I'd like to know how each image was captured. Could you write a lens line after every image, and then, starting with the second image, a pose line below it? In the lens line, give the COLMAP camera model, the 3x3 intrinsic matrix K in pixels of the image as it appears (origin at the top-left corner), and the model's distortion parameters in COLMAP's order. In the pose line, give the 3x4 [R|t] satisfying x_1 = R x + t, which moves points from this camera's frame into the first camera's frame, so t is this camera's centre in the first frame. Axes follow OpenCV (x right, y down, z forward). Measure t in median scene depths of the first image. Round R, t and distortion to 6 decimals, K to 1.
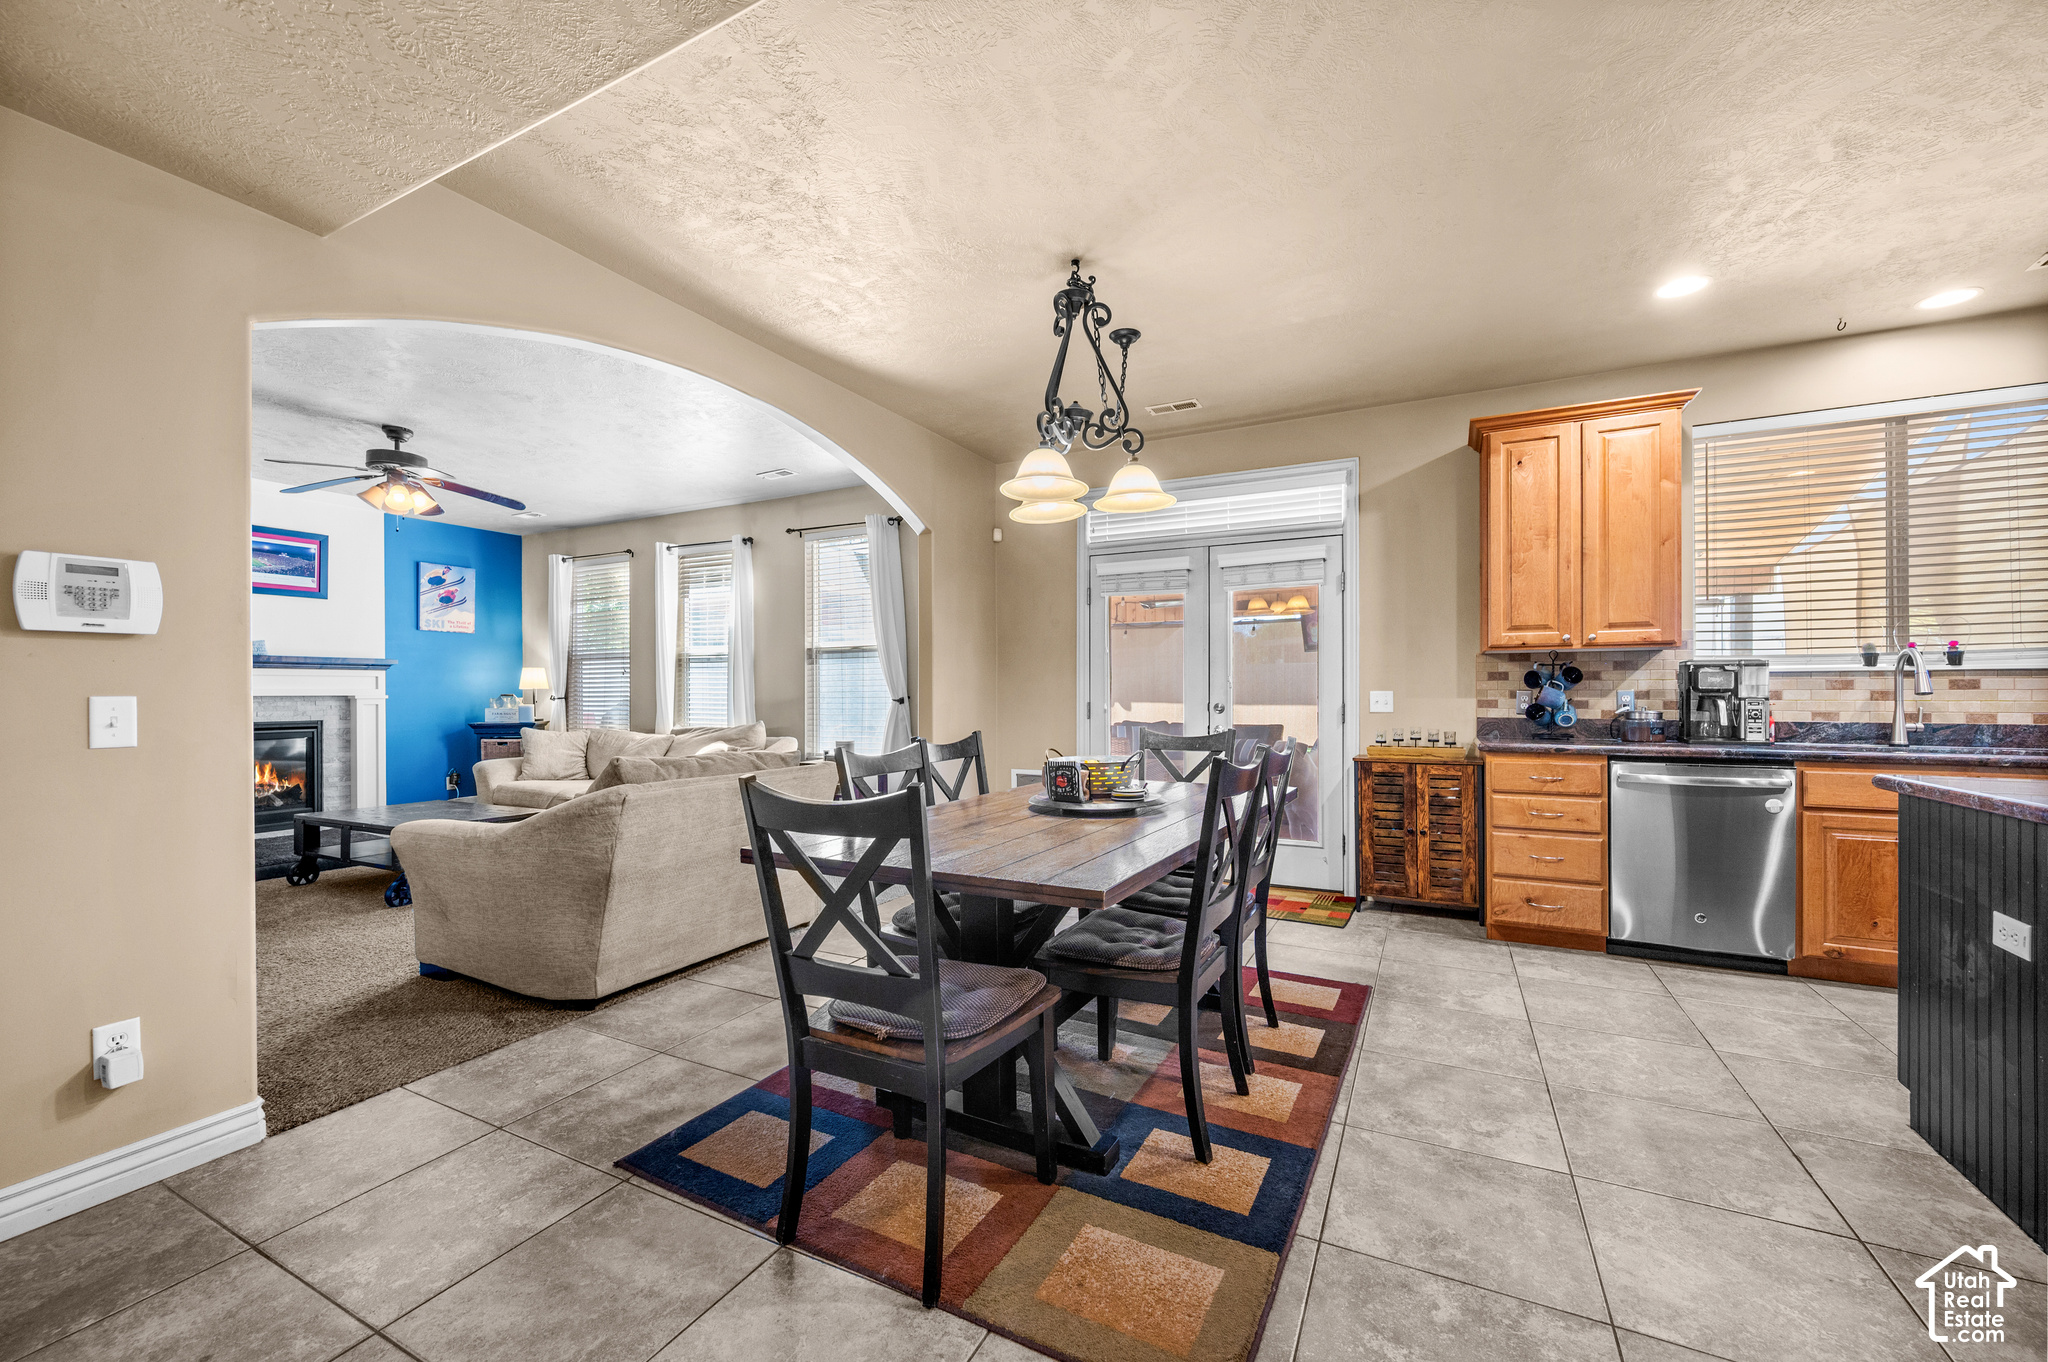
lens RADIAL K [[811.4, 0, 1025.3], [0, 811.4, 690.5], [0, 0, 1]] dist [0.002898, -0.000593]
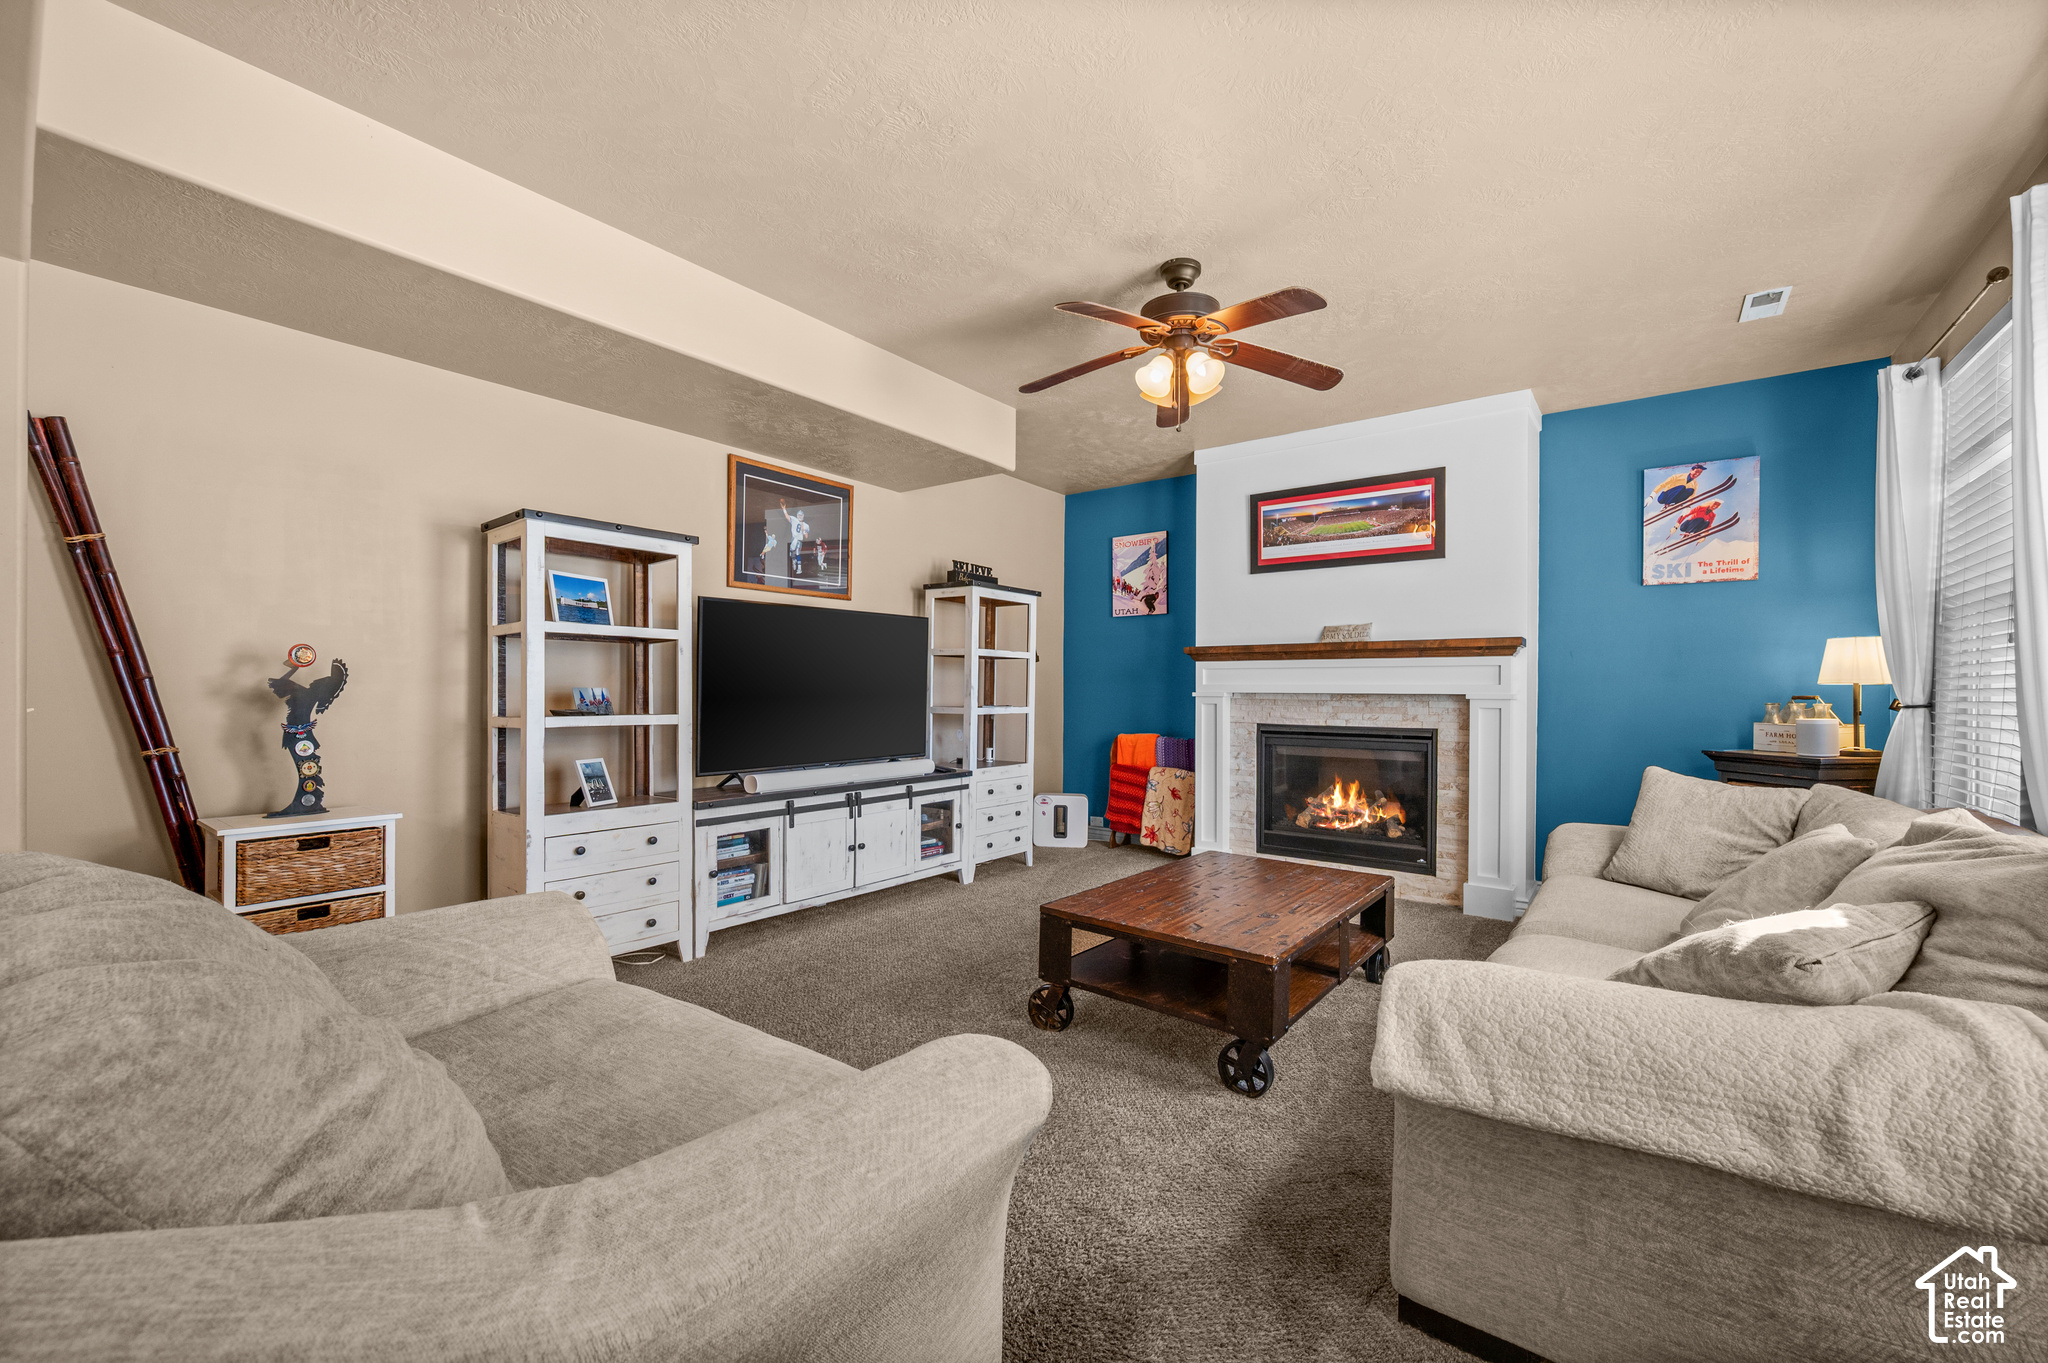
lens RADIAL K [[811.4, 0, 1017.4], [0, 811.4, 690.6], [0, 0, 1]] dist [0.002898, -0.000593]
pose [[-0.165435, 0.004626, -0.986210, -0.092817], [-0.004161, 0.999977, 0.005388, 0.001161], [0.986212, 0.004995, -0.165412, 0.697820]]
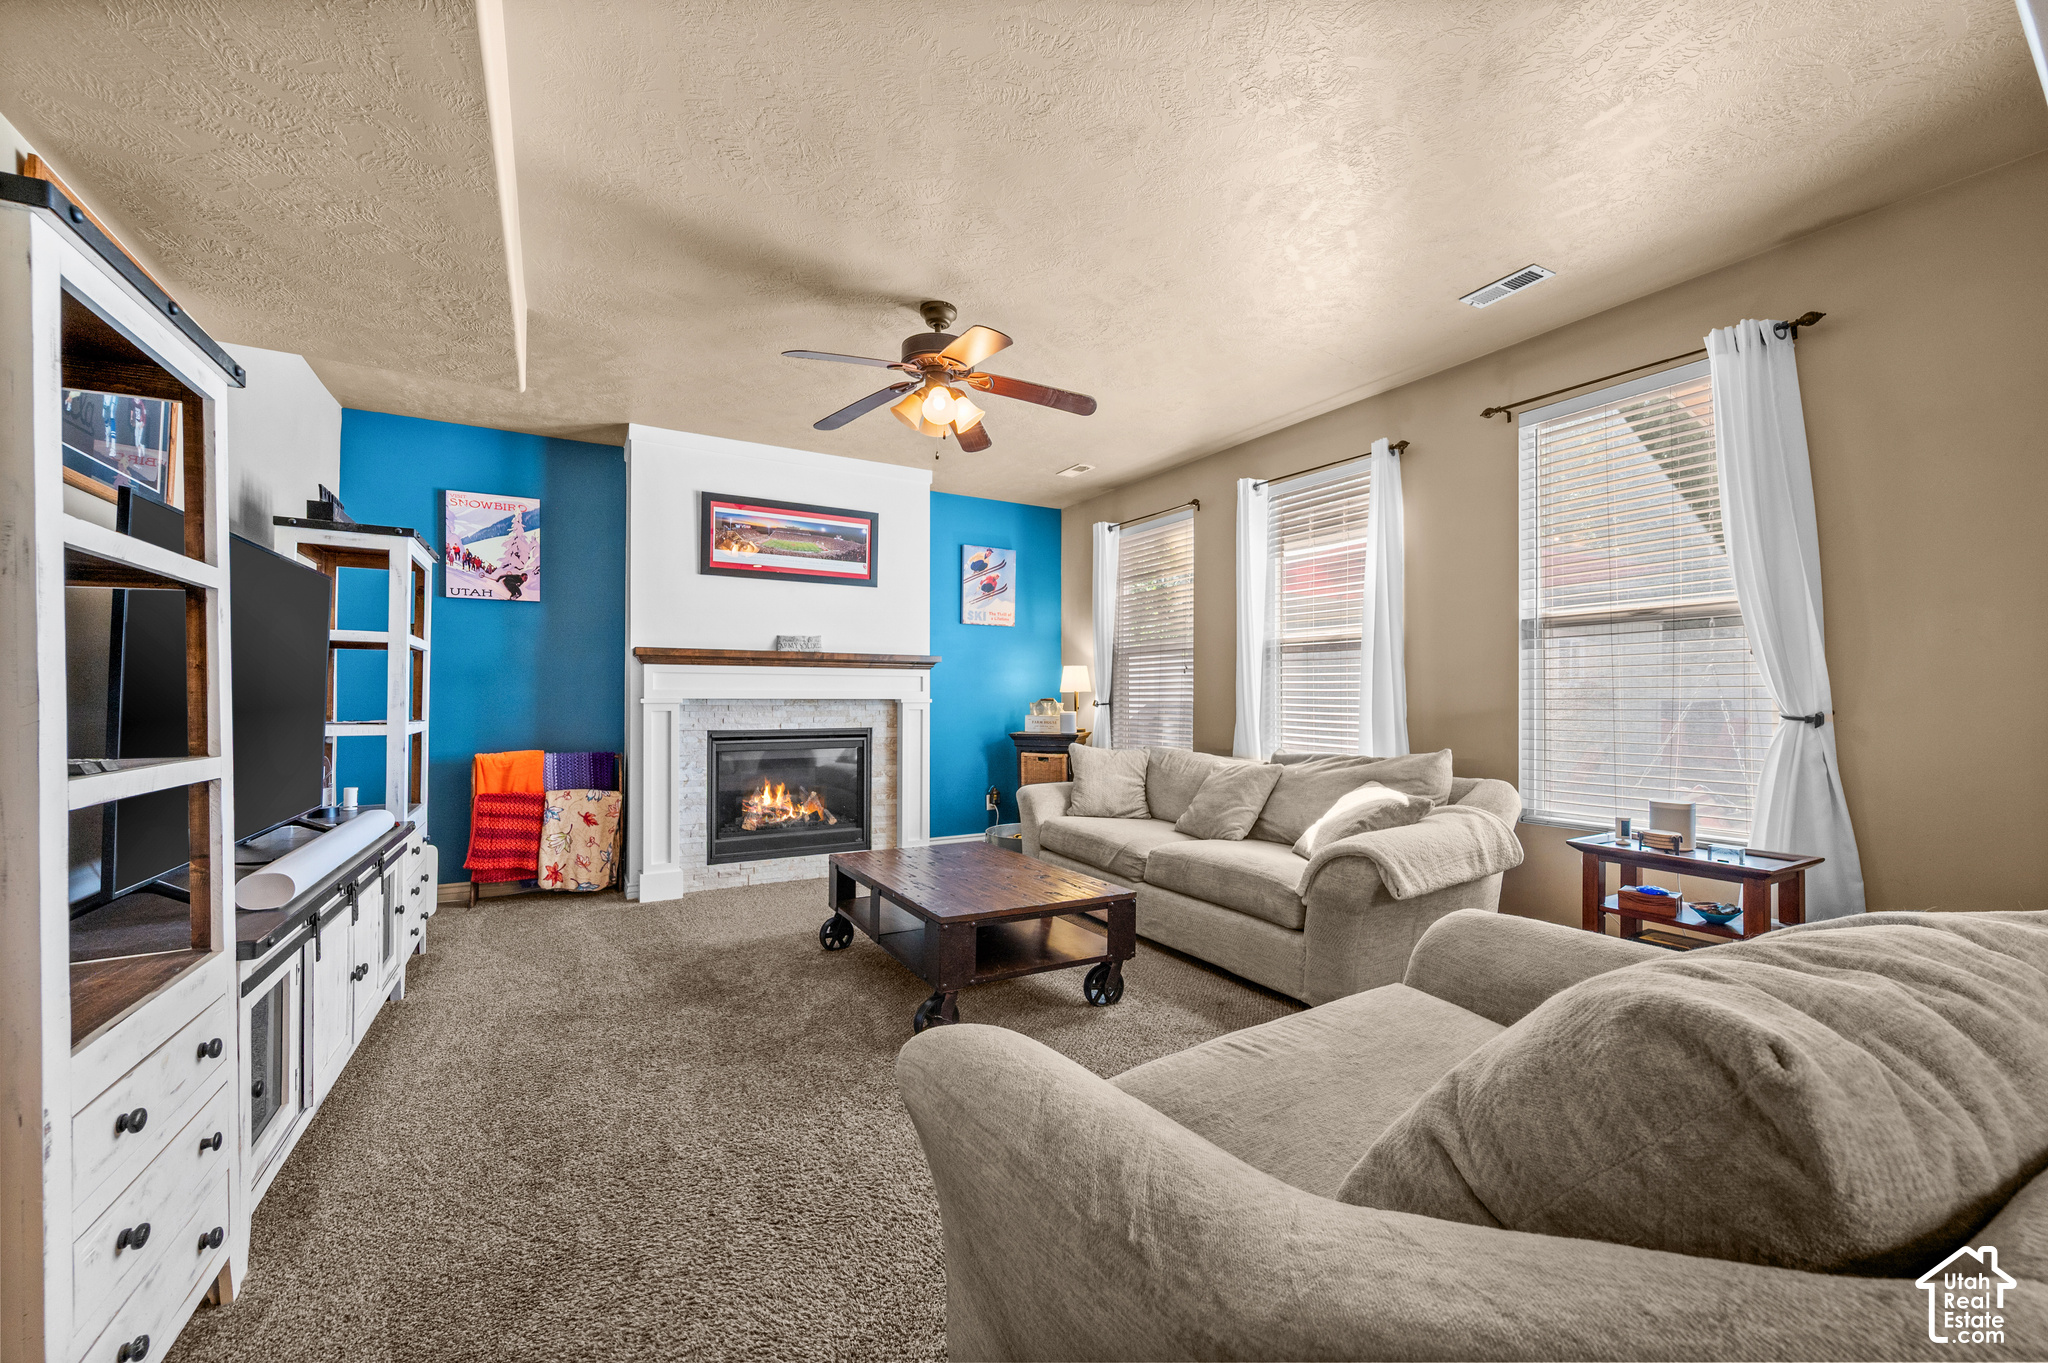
lens RADIAL K [[811.4, 0, 1028.7], [0, 811.4, 688.1], [0, 0, 1]] dist [0.002898, -0.000593]
pose [[0.846846, 0.000216, -0.531838, -0.244634], [-0.005757, 0.999945, -0.008760, 0.001522], [0.531807, 0.010480, 0.846801, 0.331131]]
